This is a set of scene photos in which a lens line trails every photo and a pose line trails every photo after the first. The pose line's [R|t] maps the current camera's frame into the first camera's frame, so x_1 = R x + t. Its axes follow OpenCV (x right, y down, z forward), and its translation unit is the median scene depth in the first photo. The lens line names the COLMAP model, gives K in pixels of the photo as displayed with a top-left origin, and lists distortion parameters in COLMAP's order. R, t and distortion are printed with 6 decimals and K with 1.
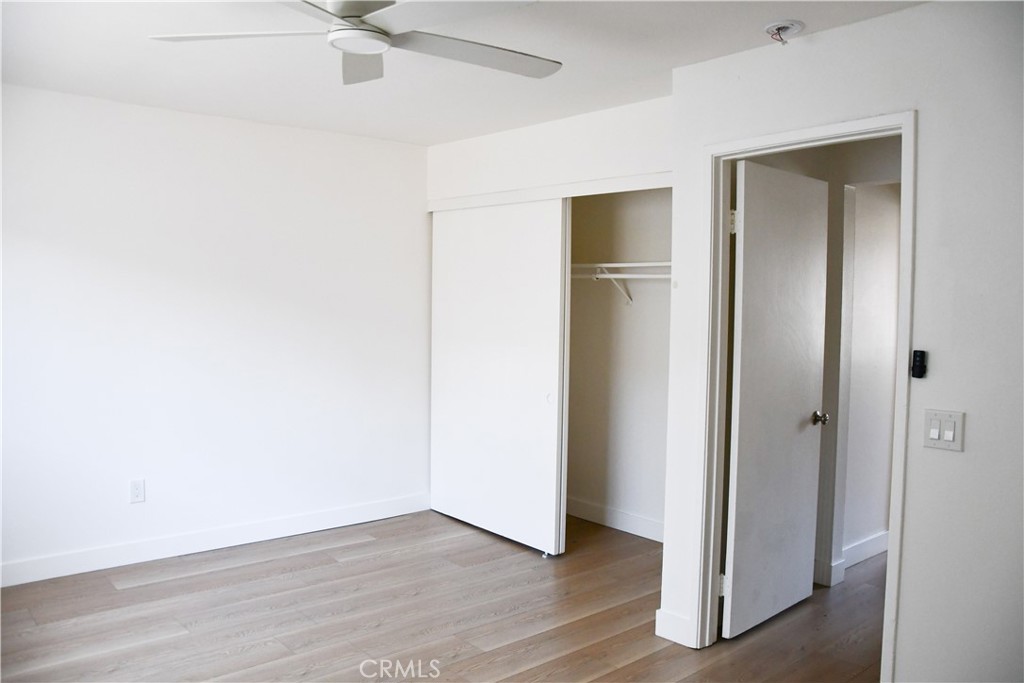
lens RADIAL K [[798.8, 0, 516.3], [0, 798.8, 351.1], [0, 0, 1]] dist [-0.165680, 0.129836]
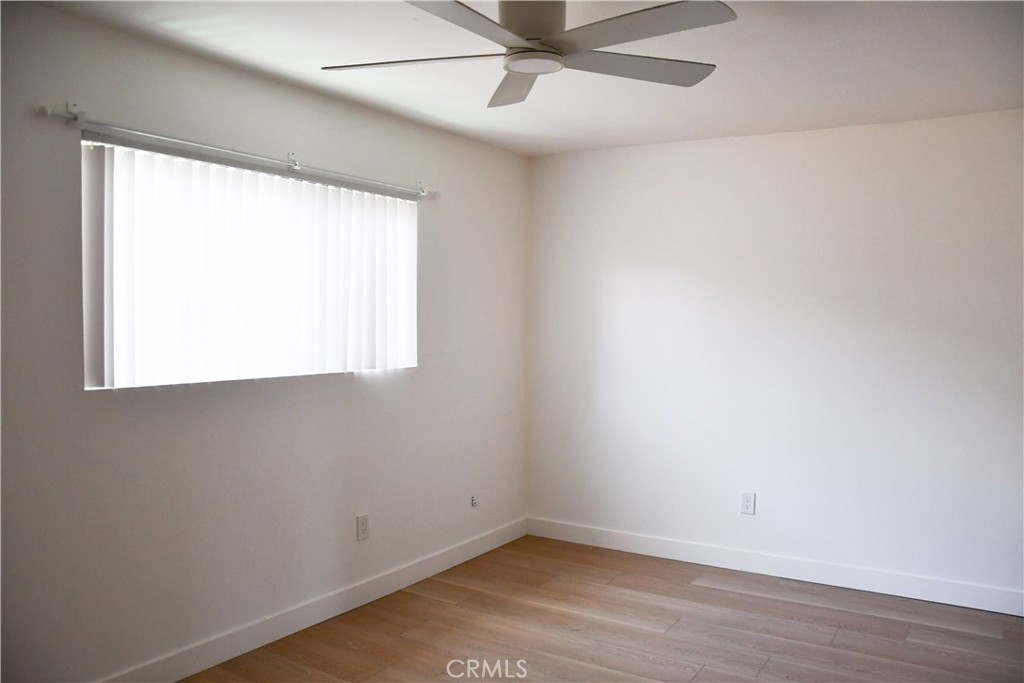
lens RADIAL K [[798.8, 0, 516.3], [0, 798.8, 351.1], [0, 0, 1]] dist [-0.165680, 0.129836]
pose [[0.273346, 0.027209, -0.961531, 0.486136], [-0.060324, 0.998117, 0.011095, -0.018832], [0.960022, 0.054970, 0.274473, 0.437399]]
